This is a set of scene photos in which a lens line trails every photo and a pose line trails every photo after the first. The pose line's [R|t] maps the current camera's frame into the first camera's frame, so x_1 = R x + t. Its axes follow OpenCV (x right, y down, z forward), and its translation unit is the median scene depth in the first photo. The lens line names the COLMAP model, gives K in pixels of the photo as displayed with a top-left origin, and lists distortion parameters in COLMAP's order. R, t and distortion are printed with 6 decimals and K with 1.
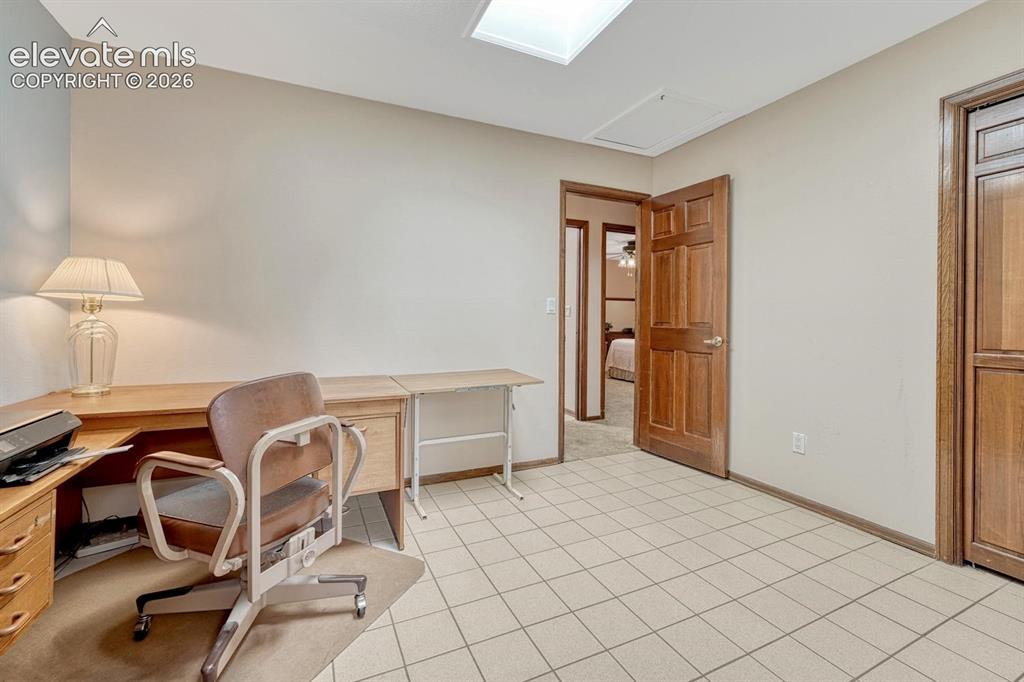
lens RADIAL K [[422.1, 0, 507.4], [0, 422.1, 328.4], [0, 0, 1]] dist [-0.000424, 0.000513]
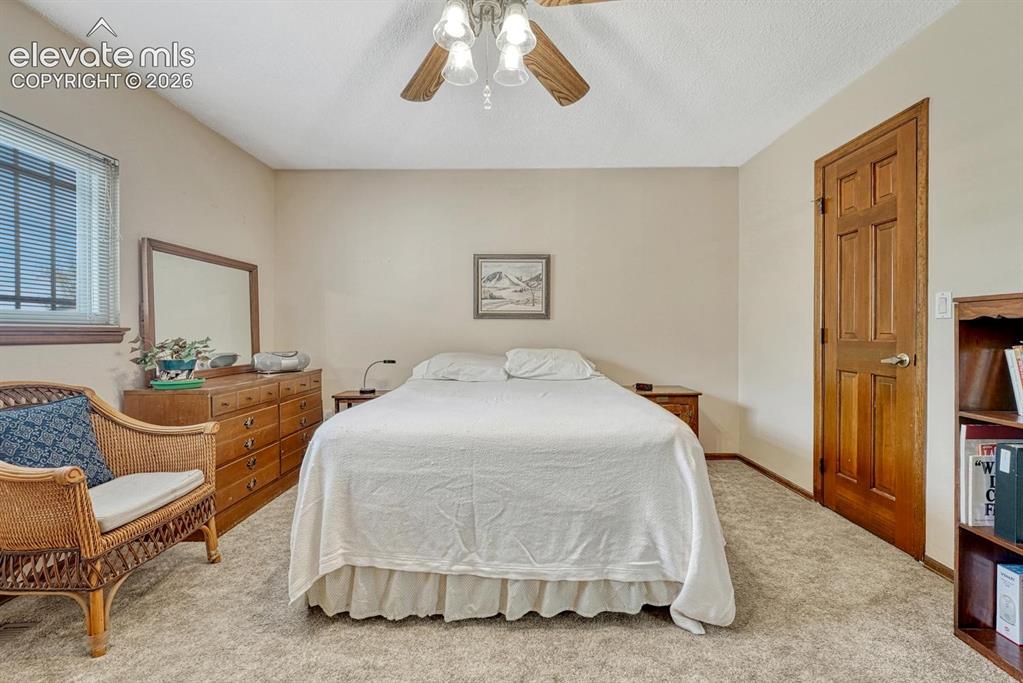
lens RADIAL K [[434.4, 0, 514.8], [0, 434.4, 334.1], [0, 0, 1]] dist [-0.008191, -0.000058]
pose [[0.422924, -0.010865, 0.906100, 0.277728], [0.020941, 0.999778, 0.002214, -0.040470], [-0.905923, 0.018038, 0.423057, 2.258632]]
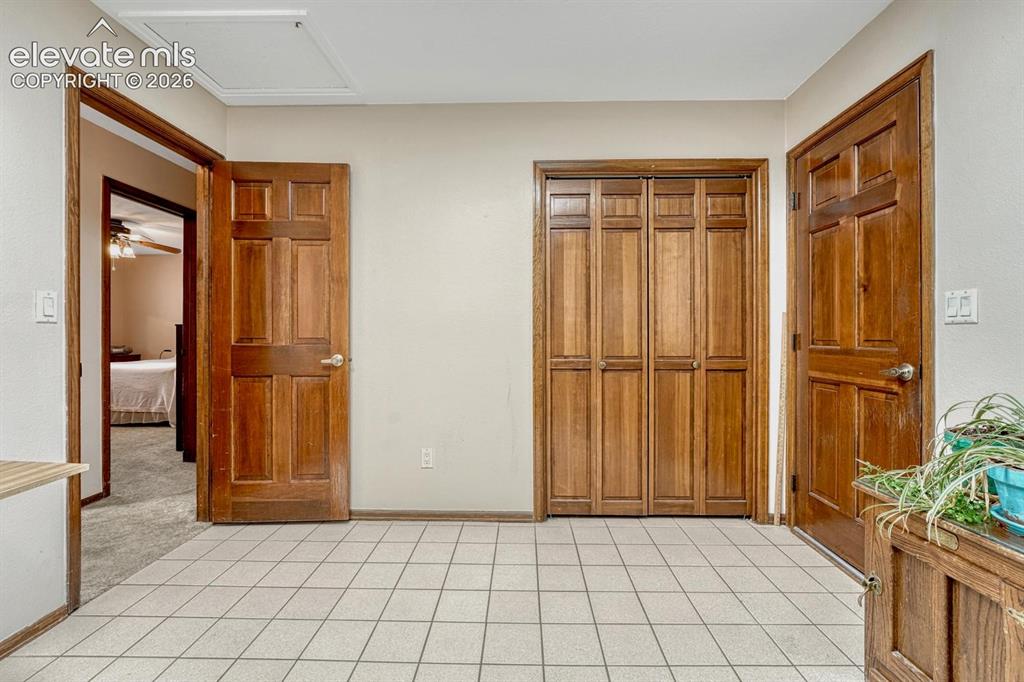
lens RADIAL K [[433.1, 0, 512.0], [0, 433.1, 341.0], [0, 0, 1]] dist [-0.002329, -0.000293]
pose [[0.445730, -0.013767, 0.895061, -0.107266], [0.019070, 0.999801, 0.005882, -0.005830], [-0.894964, 0.014447, 0.445904, 0.289108]]
